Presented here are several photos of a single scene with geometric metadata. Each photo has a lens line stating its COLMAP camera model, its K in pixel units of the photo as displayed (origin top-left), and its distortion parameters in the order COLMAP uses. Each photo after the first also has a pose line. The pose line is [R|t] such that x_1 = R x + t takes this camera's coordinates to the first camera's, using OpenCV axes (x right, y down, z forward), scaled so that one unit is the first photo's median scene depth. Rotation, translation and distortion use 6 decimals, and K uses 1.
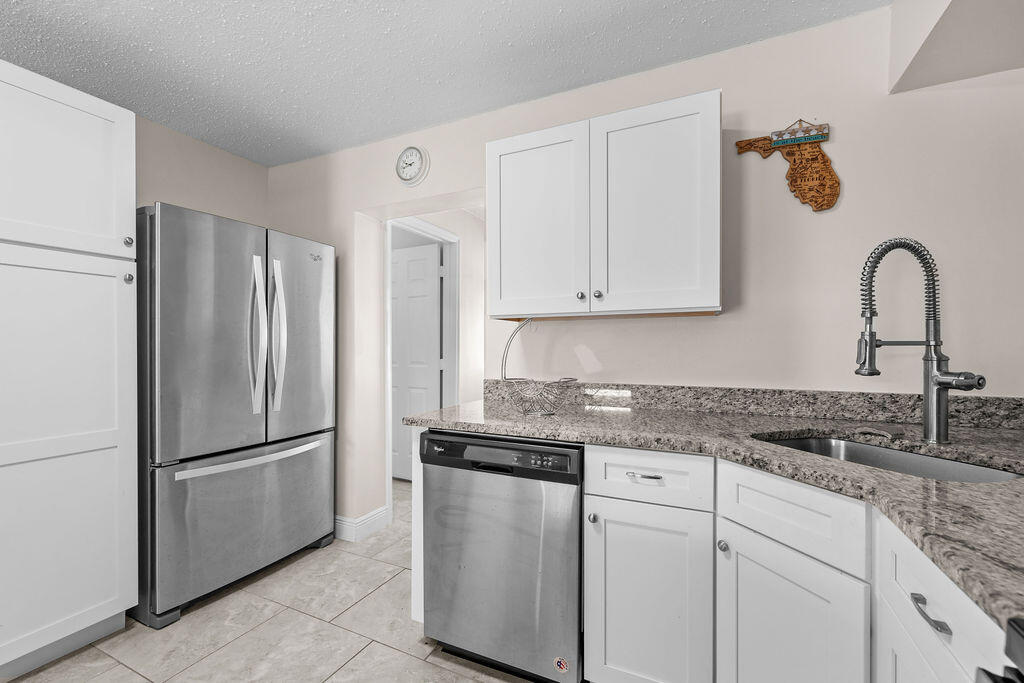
lens RADIAL K [[432.6, 0, 511.5], [0, 432.6, 348.0], [0, 0, 1]] dist [0.002626, -0.000112]
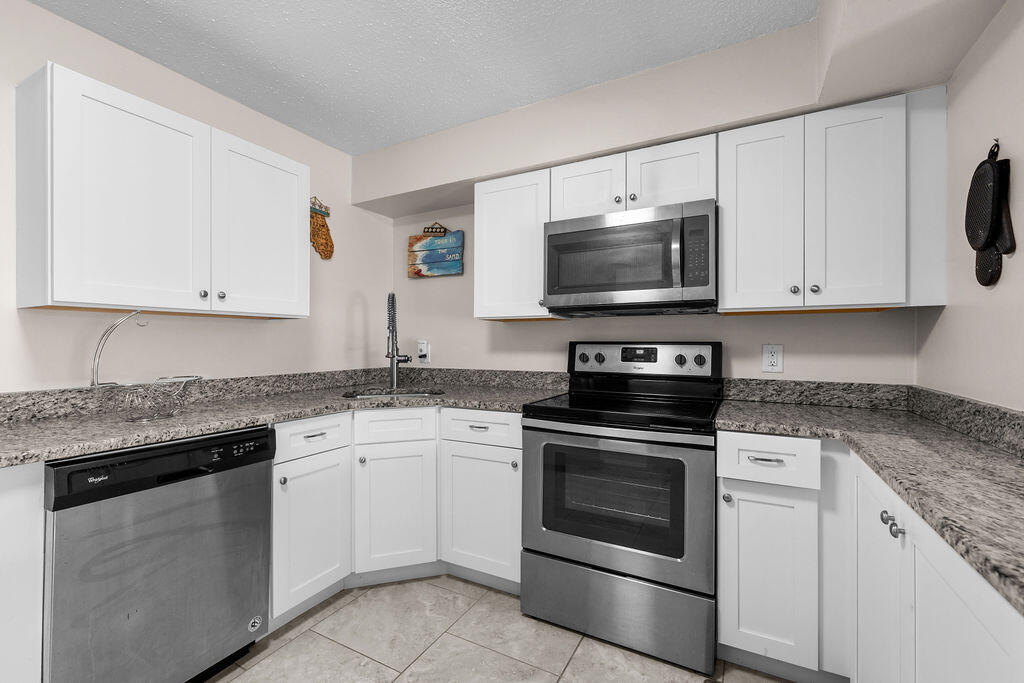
lens RADIAL K [[432.6, 0, 512.4], [0, 432.6, 342.9], [0, 0, 1]] dist [0.002626, -0.000112]
pose [[0.048357, 0.002726, 0.998826, -0.851343], [0.003740, 0.999989, -0.002911, 0.000696], [-0.998823, 0.003876, 0.048346, 0.229884]]
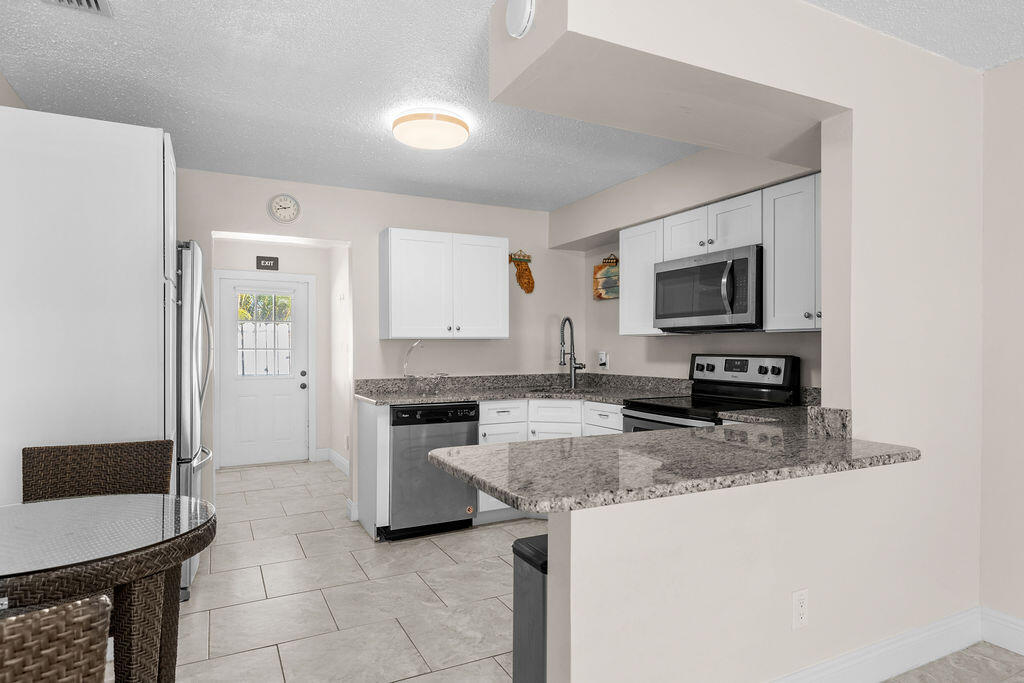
lens RADIAL K [[587.8, 0, 515.9], [0, 587.8, 344.0], [0, 0, 1]] dist [0.002719, 0.000262]
pose [[0.602895, 0.001778, 0.797819, -1.722350], [0.007272, 0.999944, -0.007724, -0.033849], [-0.797788, 0.010459, 0.602848, -0.761486]]
